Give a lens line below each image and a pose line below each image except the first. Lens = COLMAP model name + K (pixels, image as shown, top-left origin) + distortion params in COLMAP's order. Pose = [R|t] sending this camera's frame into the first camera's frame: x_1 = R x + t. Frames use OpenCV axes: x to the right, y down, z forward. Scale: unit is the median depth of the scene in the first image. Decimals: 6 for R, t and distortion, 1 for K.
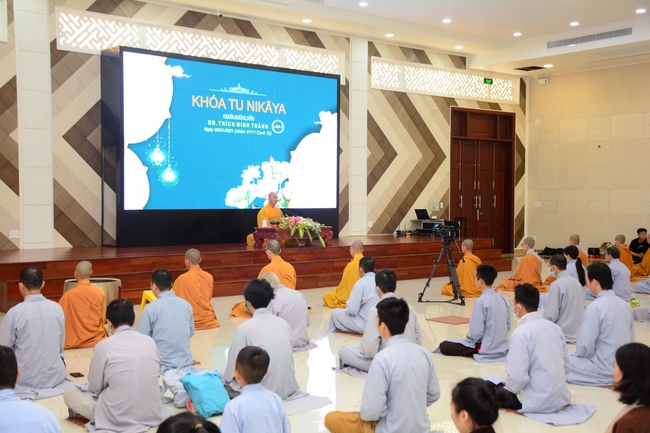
lens RADIAL K [[831.1, 0, 328.0], [0, 831.1, 215.9], [0, 0, 1]] dist [0.135074, 0.000000]
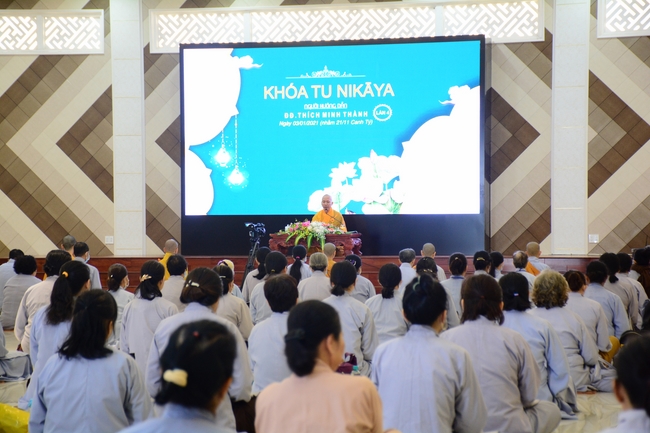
lens RADIAL K [[1719.9, 0, 327.1], [0, 1719.9, 215.9], [0, 0, 1]] dist [0.804474, 0.000000]
pose [[0.577571, -0.008135, -0.816300, 1.331318], [-0.014436, 0.999692, -0.020177, 0.028114], [0.816213, 0.023438, 0.577276, -0.003326]]
